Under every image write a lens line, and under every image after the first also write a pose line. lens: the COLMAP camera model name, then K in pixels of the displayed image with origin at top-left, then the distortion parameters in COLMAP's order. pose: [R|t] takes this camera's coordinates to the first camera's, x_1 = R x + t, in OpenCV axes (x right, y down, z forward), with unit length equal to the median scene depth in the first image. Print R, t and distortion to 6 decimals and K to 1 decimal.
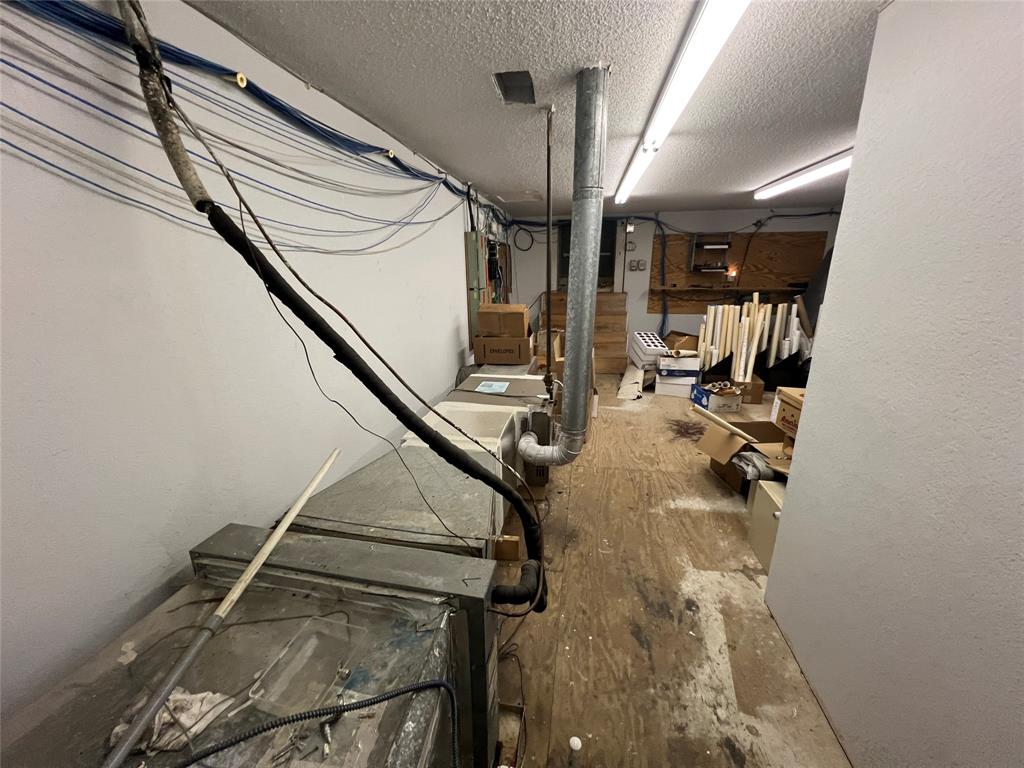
lens RADIAL K [[413.1, 0, 511.1], [0, 413.1, 384.5], [0, 0, 1]] dist [0.002040, -0.000342]
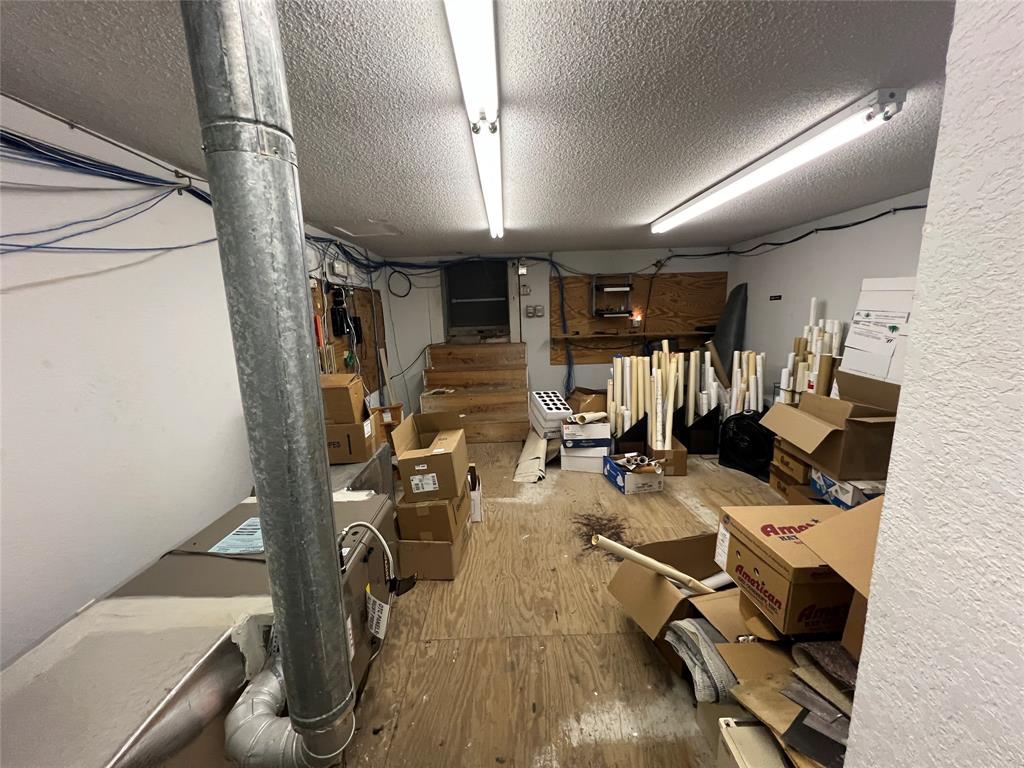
lens RADIAL K [[413.1, 0, 511.6], [0, 413.1, 384.2], [0, 0, 1]] dist [0.002040, -0.000342]
pose [[0.983261, -0.053321, 0.174226, 0.125754], [0.071387, 0.992511, -0.099129, -0.068765], [-0.167636, 0.109907, 0.979703, 0.223653]]
